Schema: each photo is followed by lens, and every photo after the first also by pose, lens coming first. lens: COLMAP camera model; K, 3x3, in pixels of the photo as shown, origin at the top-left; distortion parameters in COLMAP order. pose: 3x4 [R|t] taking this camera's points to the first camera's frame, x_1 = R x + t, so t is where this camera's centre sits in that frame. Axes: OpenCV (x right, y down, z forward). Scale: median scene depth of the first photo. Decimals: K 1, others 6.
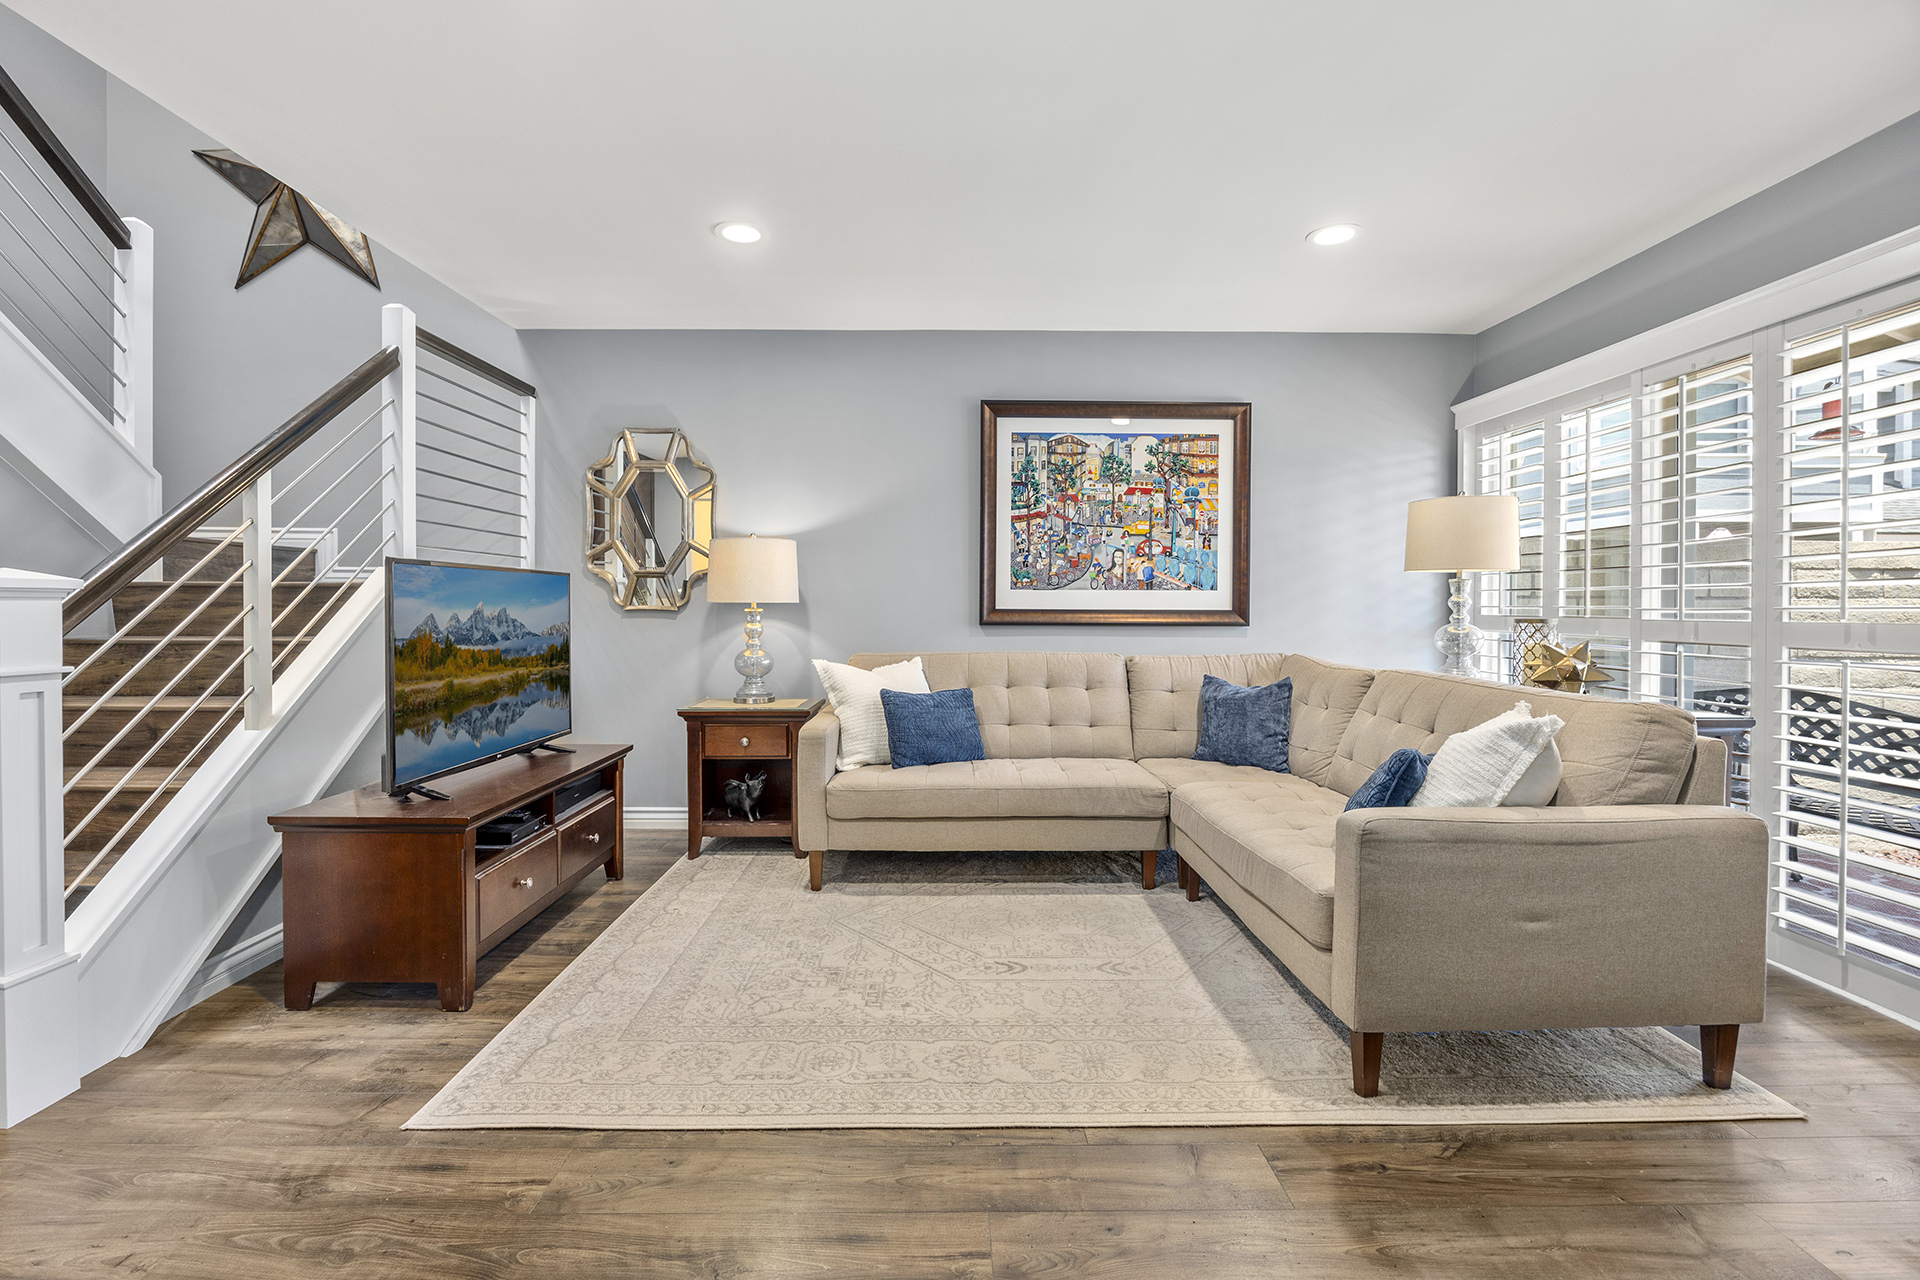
lens RADIAL K [[860.8, 0, 952.6], [0, 860.8, 629.3], [0, 0, 1]] dist [-0.012299, -0.000582]
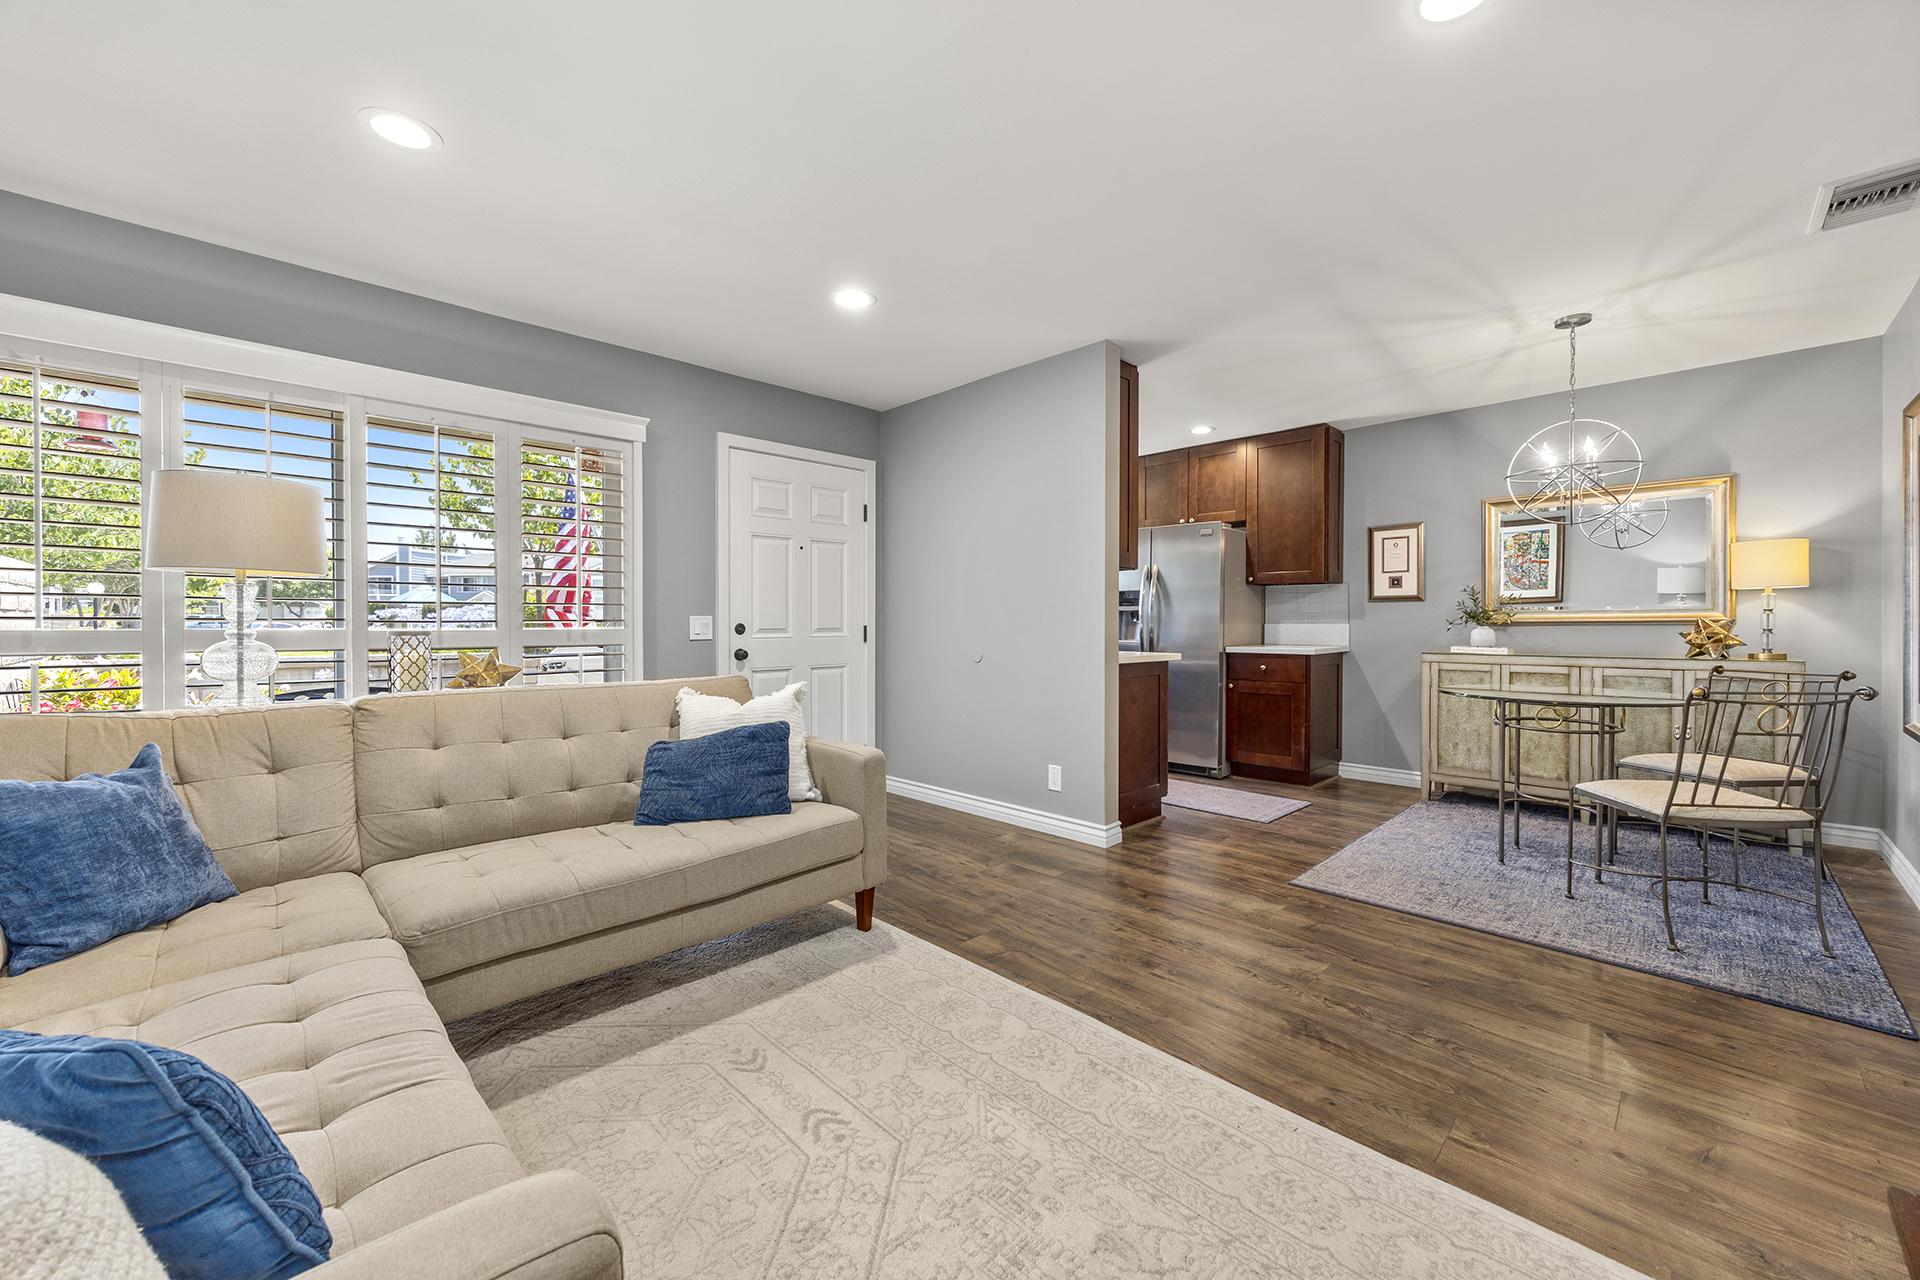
lens RADIAL K [[738.2, 0, 955.1], [0, 738.2, 636.1], [0, 0, 1]] dist [-0.006391, 0.001738]
pose [[-0.691921, -0.015755, 0.721802, -0.354288], [0.016569, 0.999152, 0.037691, -0.026280], [-0.721783, 0.038039, -0.691073, 1.050933]]
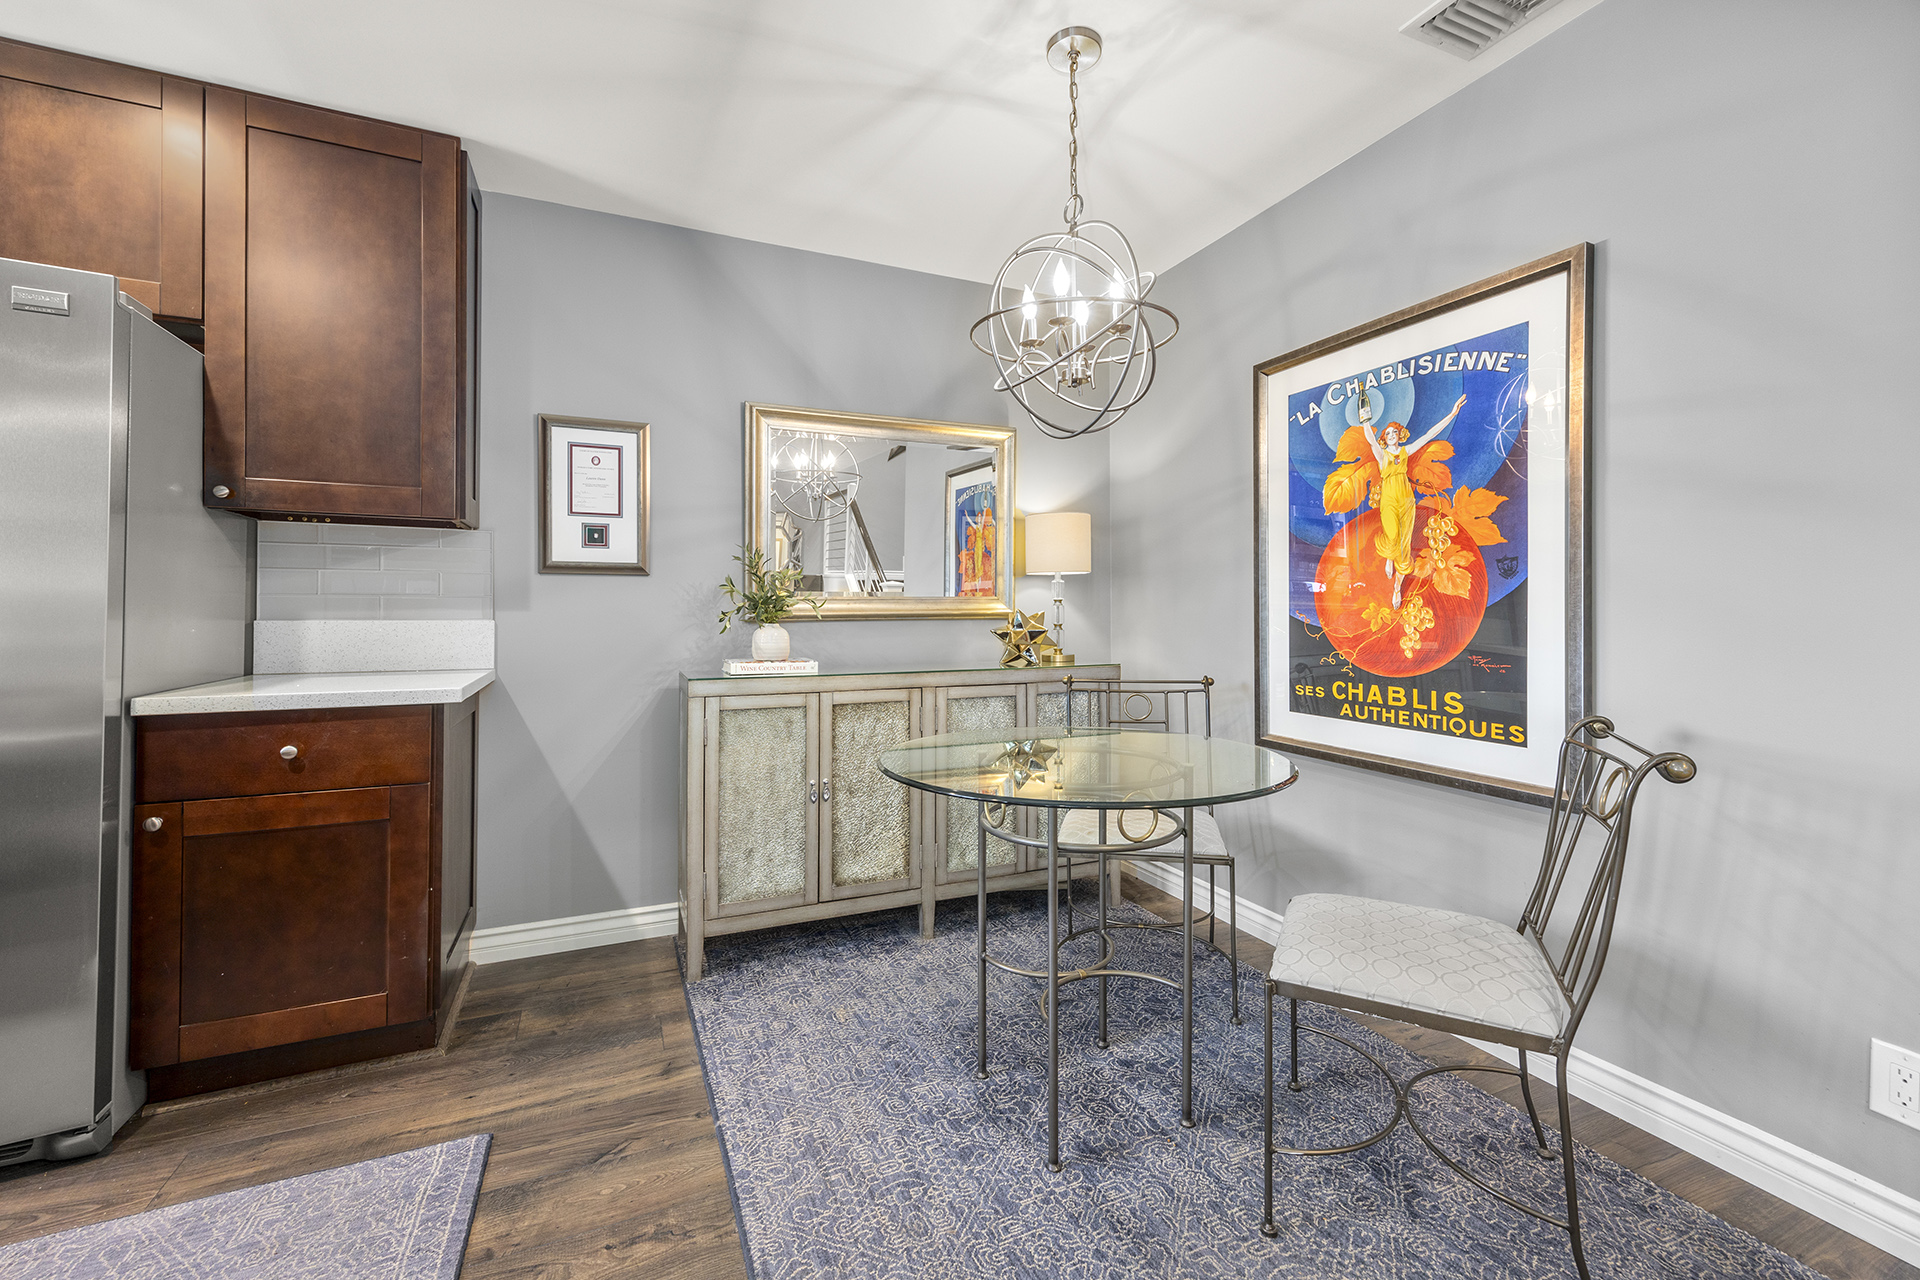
lens RADIAL K [[787.6, 0, 949.0], [0, 787.6, 608.6], [0, 0, 1]] dist [0.012520, -0.001254]
pose [[-0.916808, -0.004713, -0.399300, 0.100819], [-0.011432, 0.999830, 0.014446, -0.006706], [0.399165, 0.017809, -0.916706, 0.235170]]
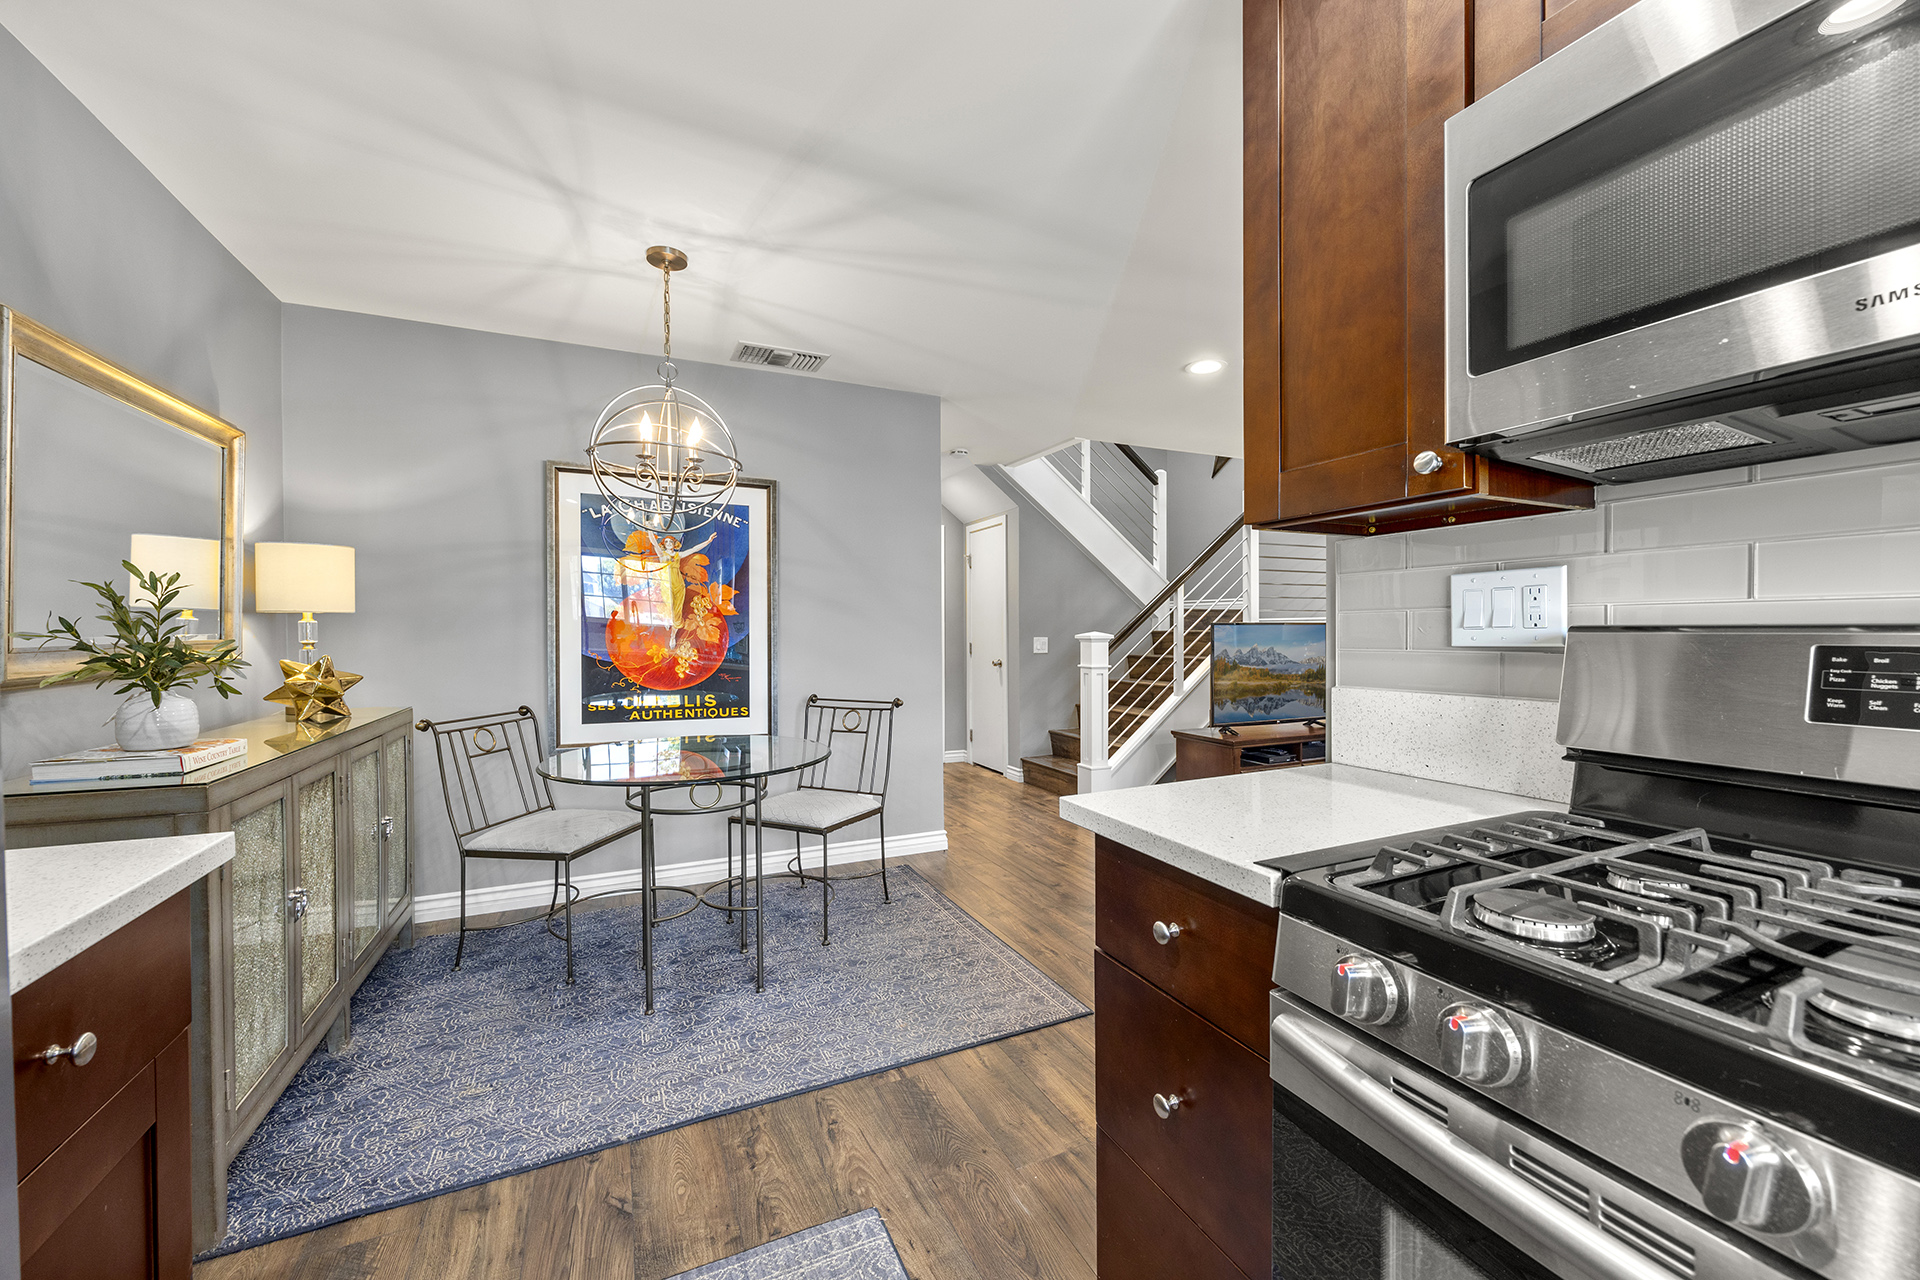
lens RADIAL K [[738.2, 0, 956.0], [0, 738.2, 640.8], [0, 0, 1]] dist [-0.006391, 0.001738]
pose [[0.410581, 0.004604, -0.911812, 0.595235], [-0.015077, 0.999885, -0.001740, -0.016606], [0.911699, 0.014462, 0.410603, -0.291514]]
